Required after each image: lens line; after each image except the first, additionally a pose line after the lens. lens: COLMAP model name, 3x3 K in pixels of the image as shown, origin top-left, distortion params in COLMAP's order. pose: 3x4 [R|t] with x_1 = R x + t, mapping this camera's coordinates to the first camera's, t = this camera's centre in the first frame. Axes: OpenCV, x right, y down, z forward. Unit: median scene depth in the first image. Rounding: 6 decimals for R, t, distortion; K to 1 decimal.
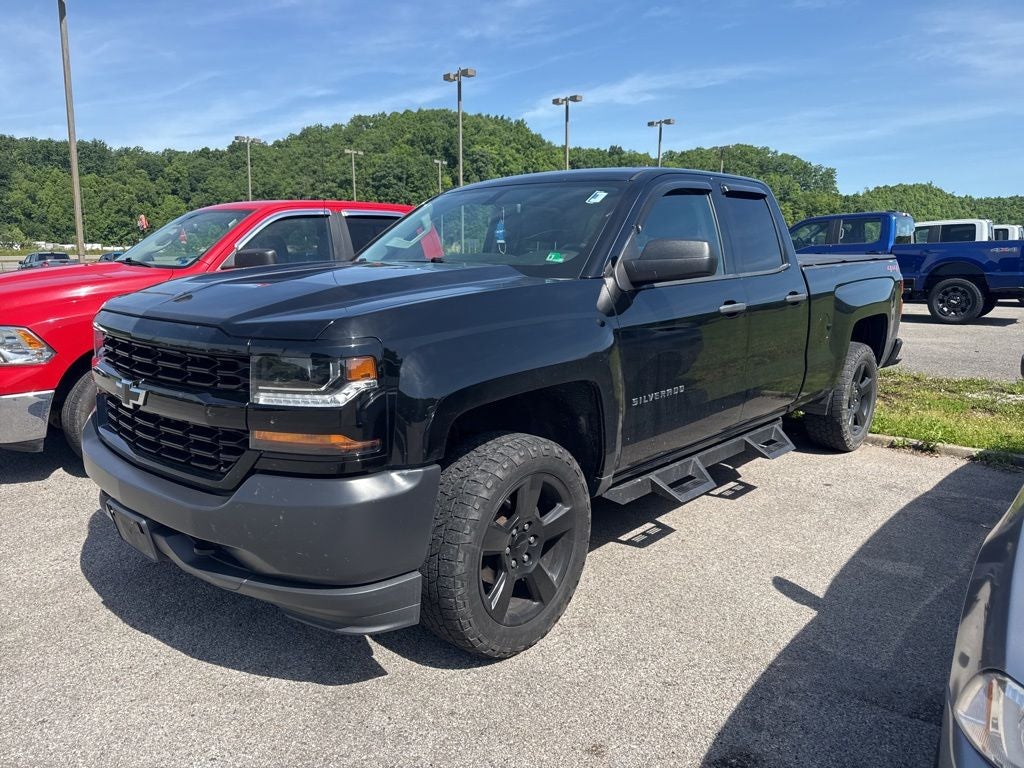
lens RADIAL K [[722.0, 0, 515.4], [0, 722.0, 374.8], [0, 0, 1]] dist [0.019236, -0.023712]
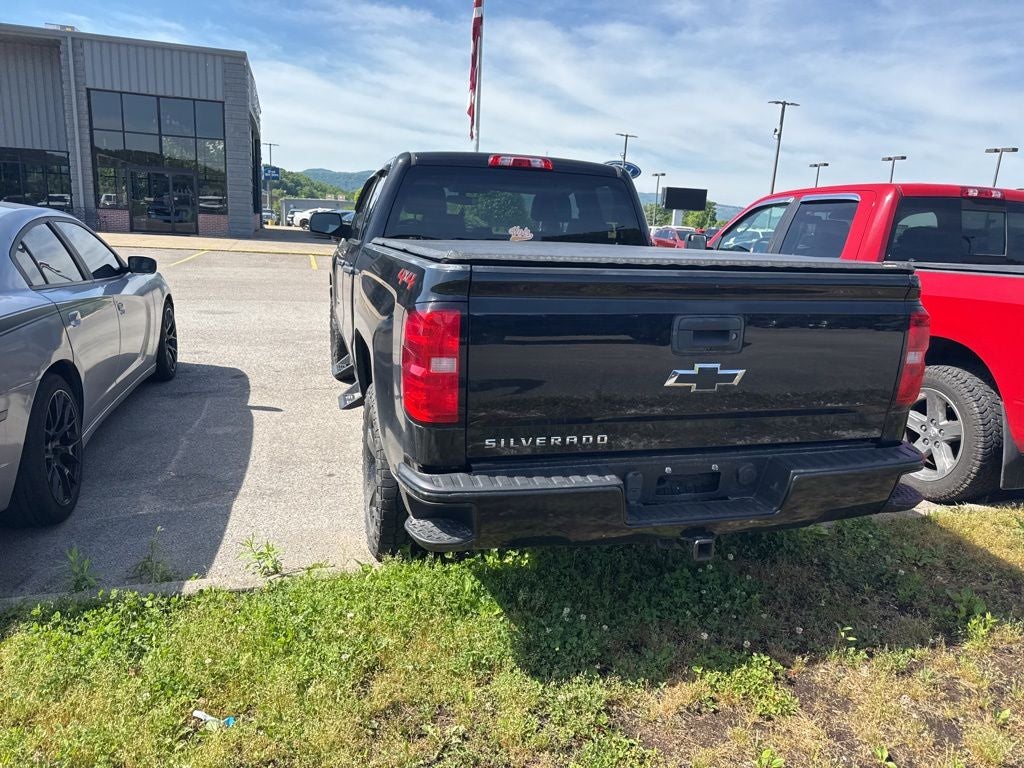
lens RADIAL K [[722.0, 0, 510.6], [0, 722.0, 381.9], [0, 0, 1]] dist [0.019236, -0.023712]
pose [[-0.526960, 0.163216, -0.834070, 1.152505], [-0.180989, 0.937324, 0.297769, -0.301101], [0.830395, 0.307870, -0.464393, 1.721787]]
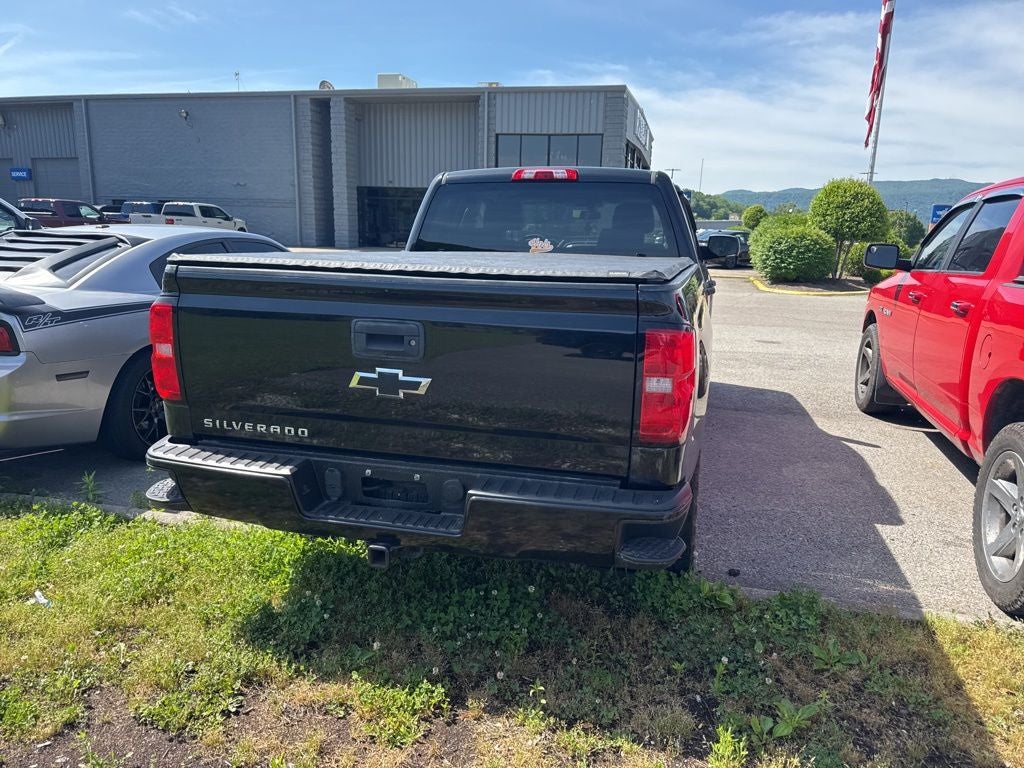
lens RADIAL K [[722.0, 0, 518.4], [0, 722.0, 386.2], [0, 0, 1]] dist [0.019236, -0.023712]
pose [[-0.886102, 0.083322, -0.455939, 0.768257], [-0.092560, 0.932082, 0.350223, -0.364966], [0.454154, 0.352535, -0.818207, 2.084646]]
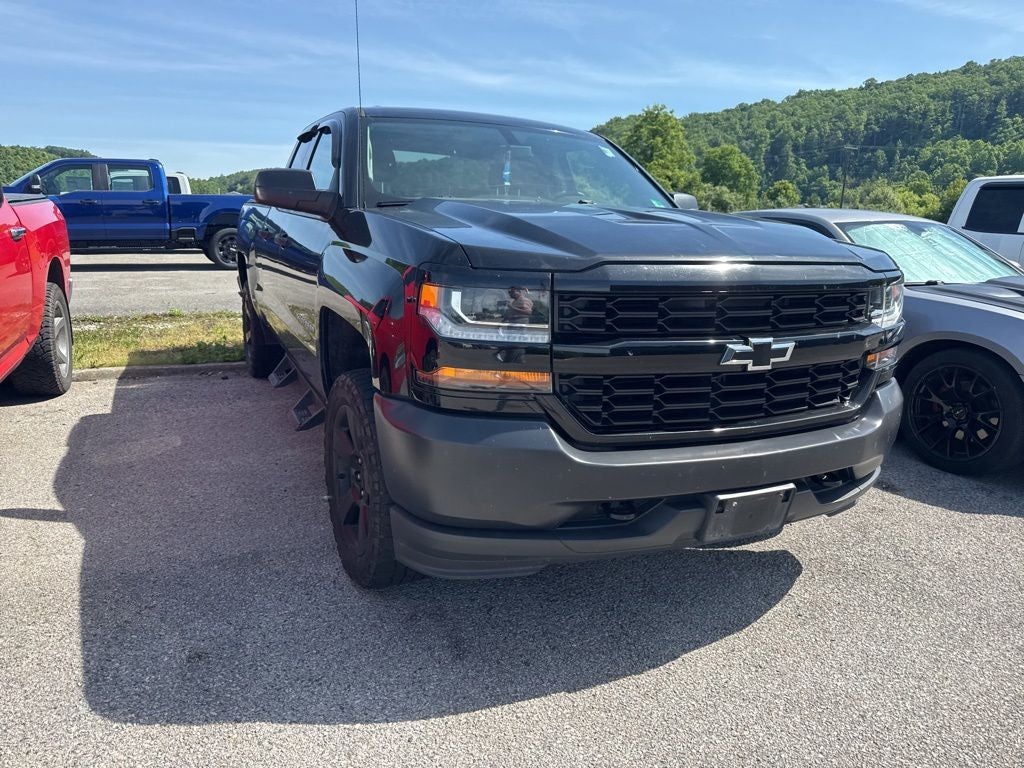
lens RADIAL K [[722.0, 0, 513.4], [0, 722.0, 379.3], [0, 0, 1]] dist [0.019236, -0.023712]
pose [[0.387943, -0.186060, 0.902708, -0.837939], [0.121775, 0.981173, 0.149899, -0.063405], [-0.913604, 0.051775, 0.403296, 0.547571]]
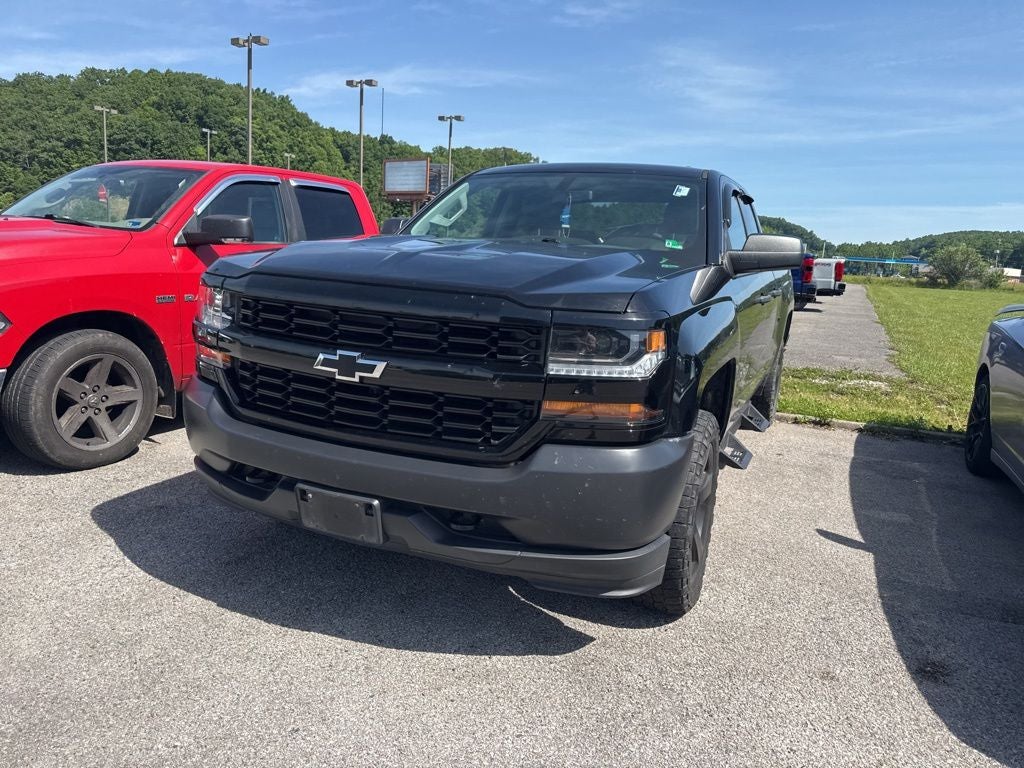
lens RADIAL K [[722.0, 0, 522.4], [0, 722.0, 370.3], [0, 0, 1]] dist [0.019236, -0.023712]
pose [[0.946694, 0.005169, 0.322094, -0.366436], [-0.006999, 0.999965, 0.004523, 0.015476], [-0.322059, -0.006536, 0.946697, 0.035938]]
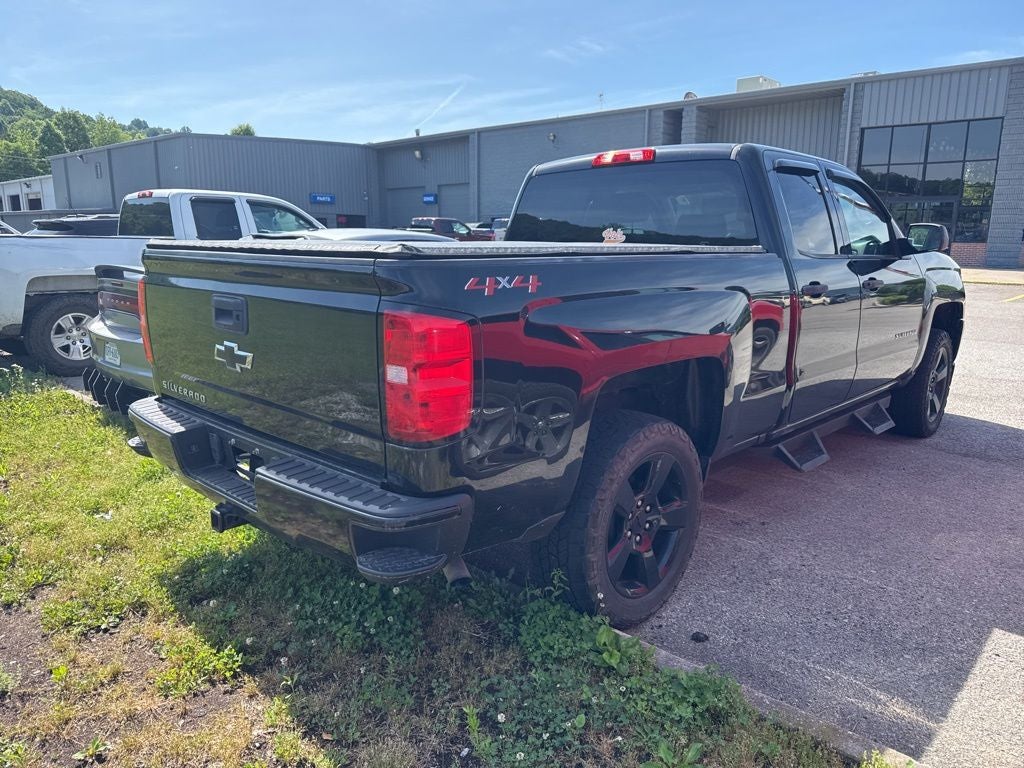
lens RADIAL K [[722.0, 0, 500.7], [0, 722.0, 387.9], [0, 0, 1]] dist [0.019236, -0.023712]
pose [[-0.999400, -0.006649, 0.033999, 0.367731], [0.006046, 0.932867, 0.360170, -0.348505], [-0.034111, 0.360160, -0.932267, 2.129526]]
